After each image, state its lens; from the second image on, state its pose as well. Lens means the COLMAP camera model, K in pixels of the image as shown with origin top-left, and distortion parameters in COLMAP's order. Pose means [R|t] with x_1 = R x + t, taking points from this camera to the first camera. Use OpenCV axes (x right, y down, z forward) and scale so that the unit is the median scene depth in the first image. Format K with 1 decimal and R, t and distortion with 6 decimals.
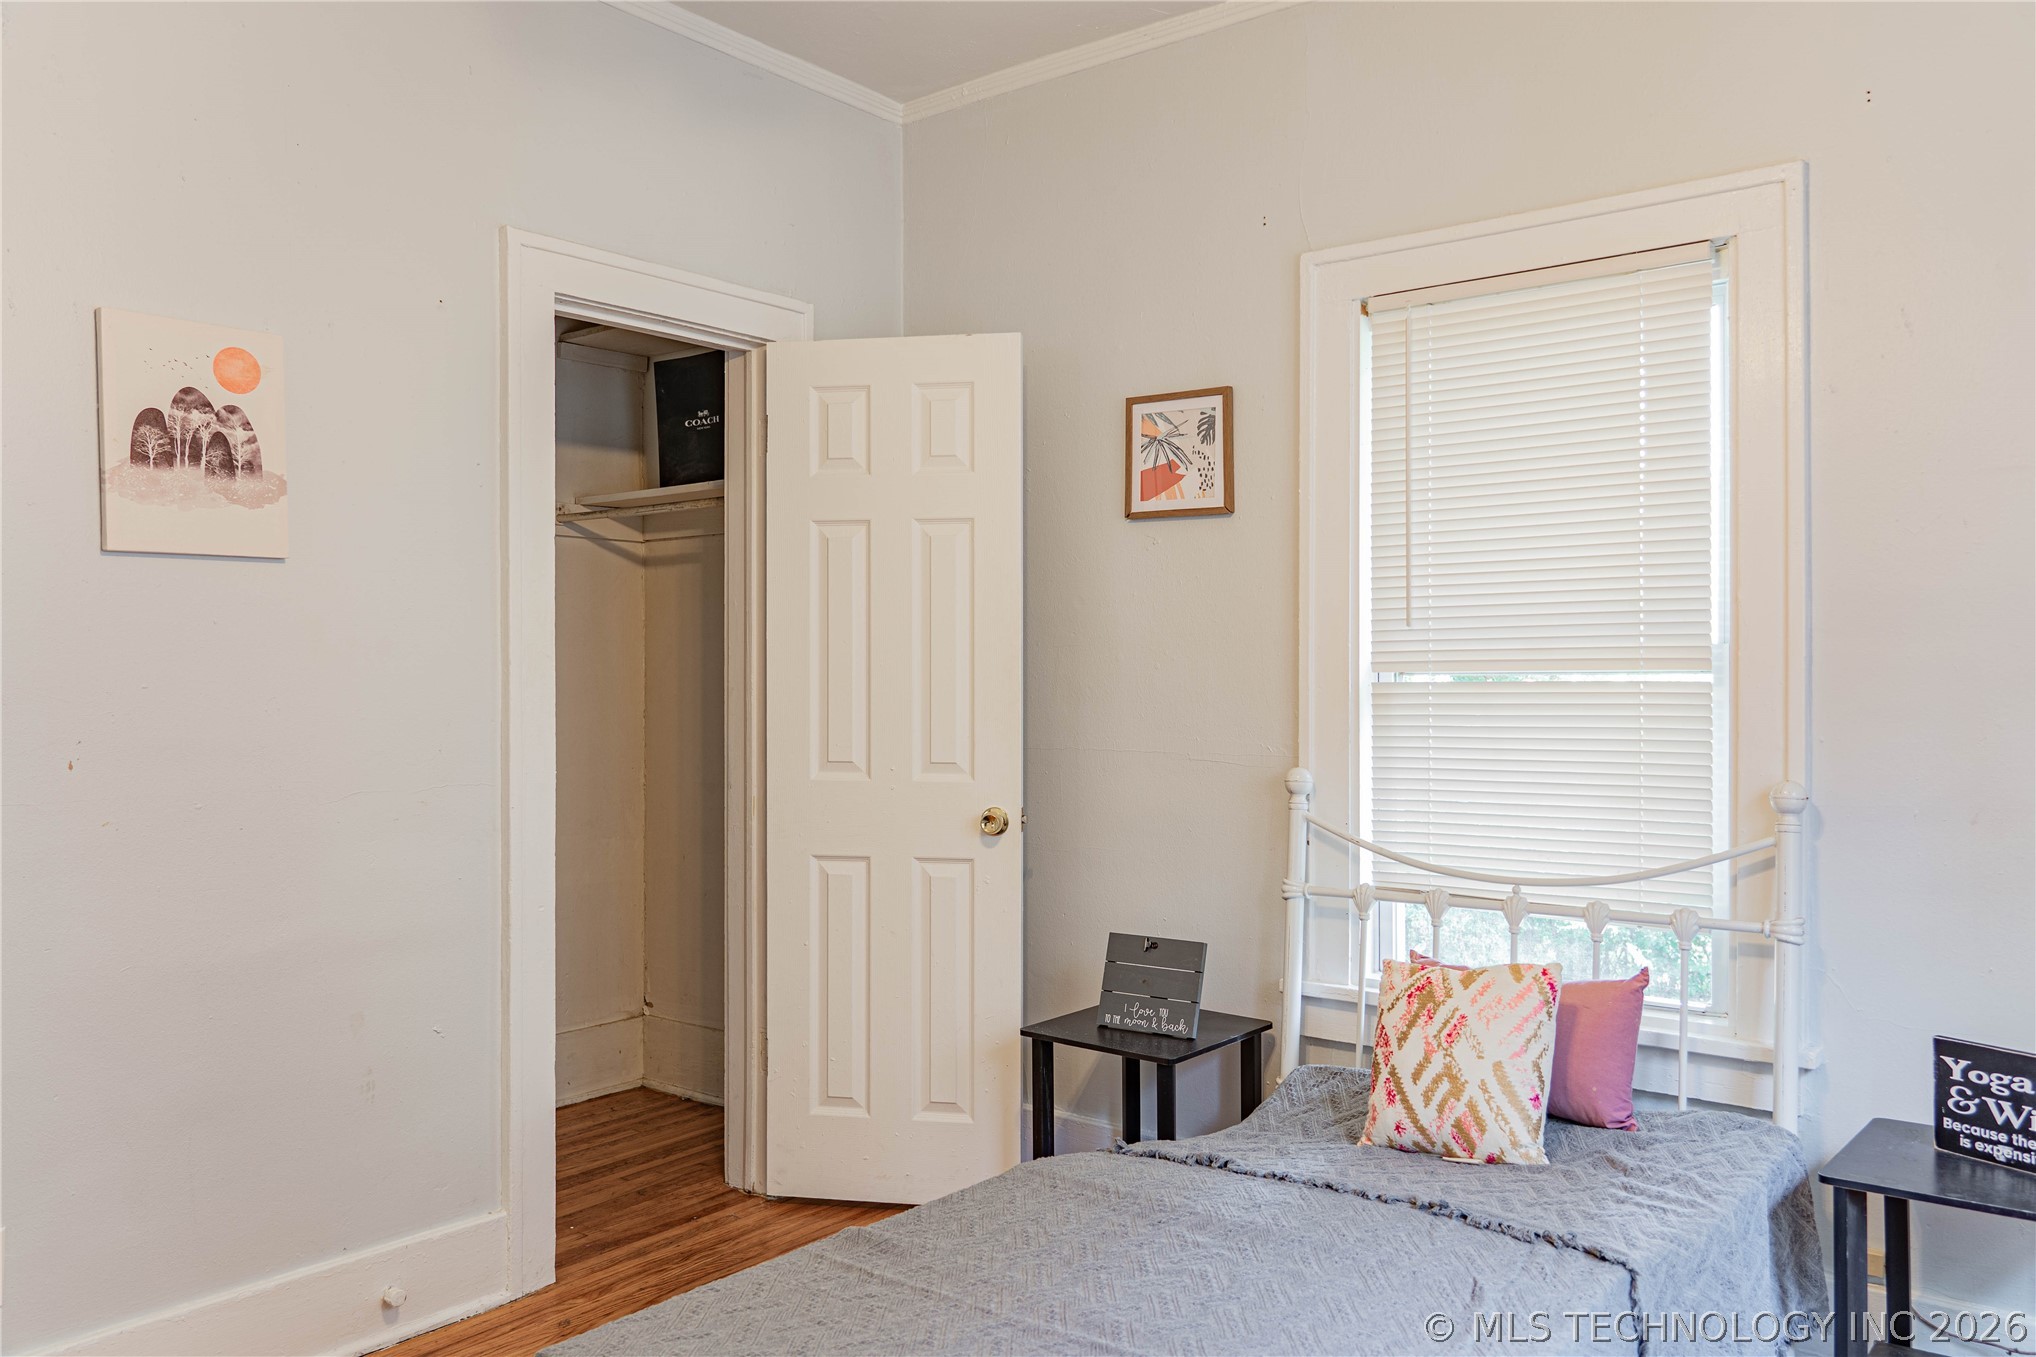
lens RADIAL K [[1539.3, 0, 1030.3], [0, 1539.3, 677.5], [0, 0, 1]] dist [0.005690, -0.005233]
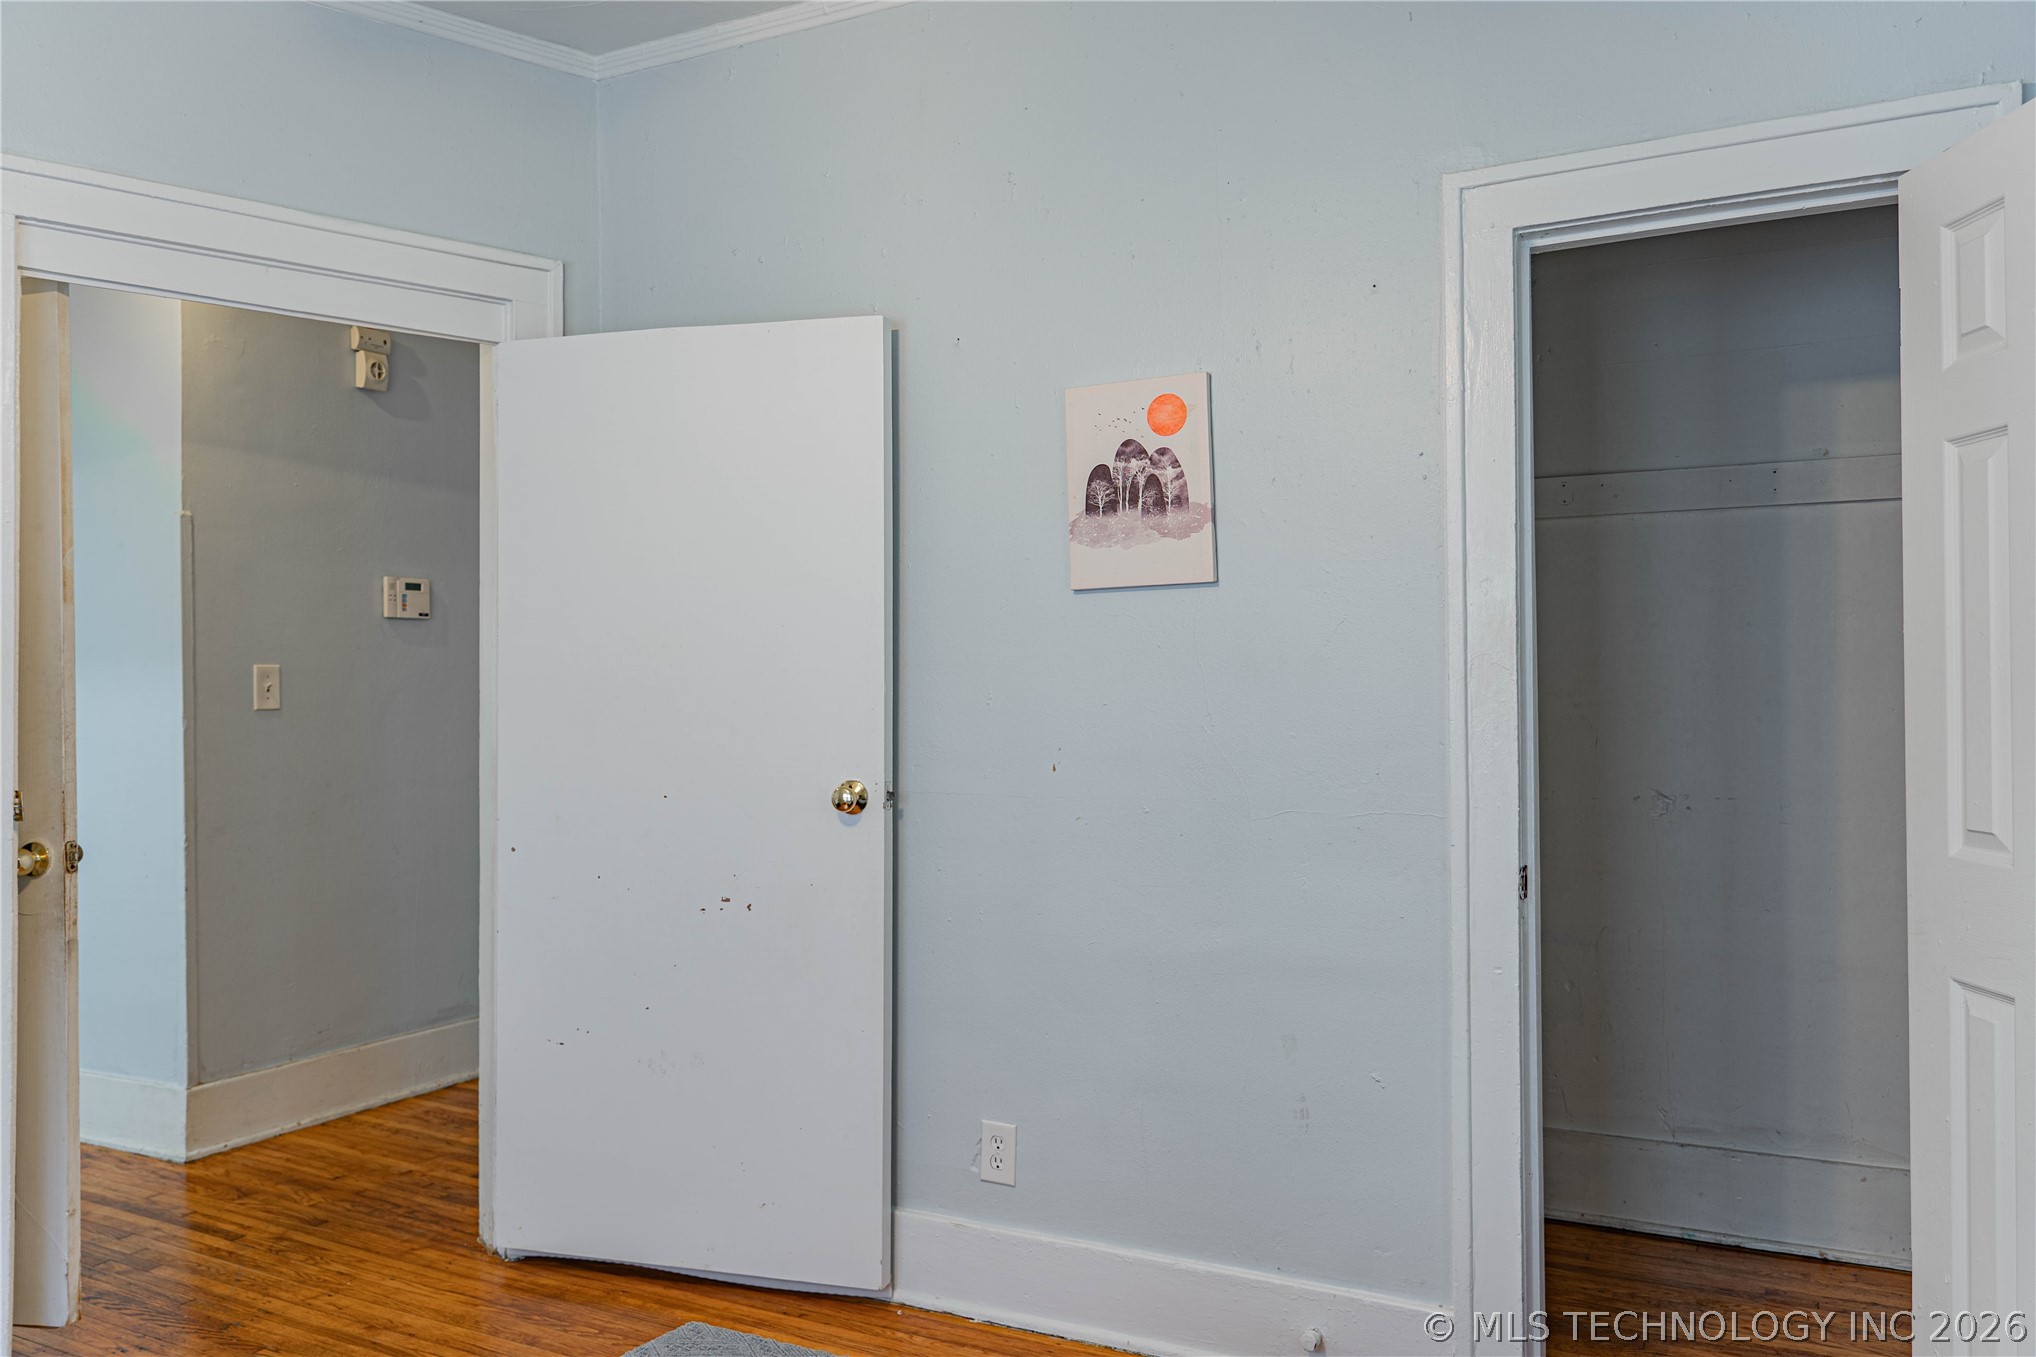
lens RADIAL K [[1539.3, 0, 1030.3], [0, 1539.3, 677.5], [0, 0, 1]] dist [0.005690, -0.005233]
pose [[0.185368, -0.008398, -0.982633, 0.426135], [0.008202, 0.999942, -0.006999, -0.004766], [0.982635, -0.006762, 0.185426, 0.554314]]
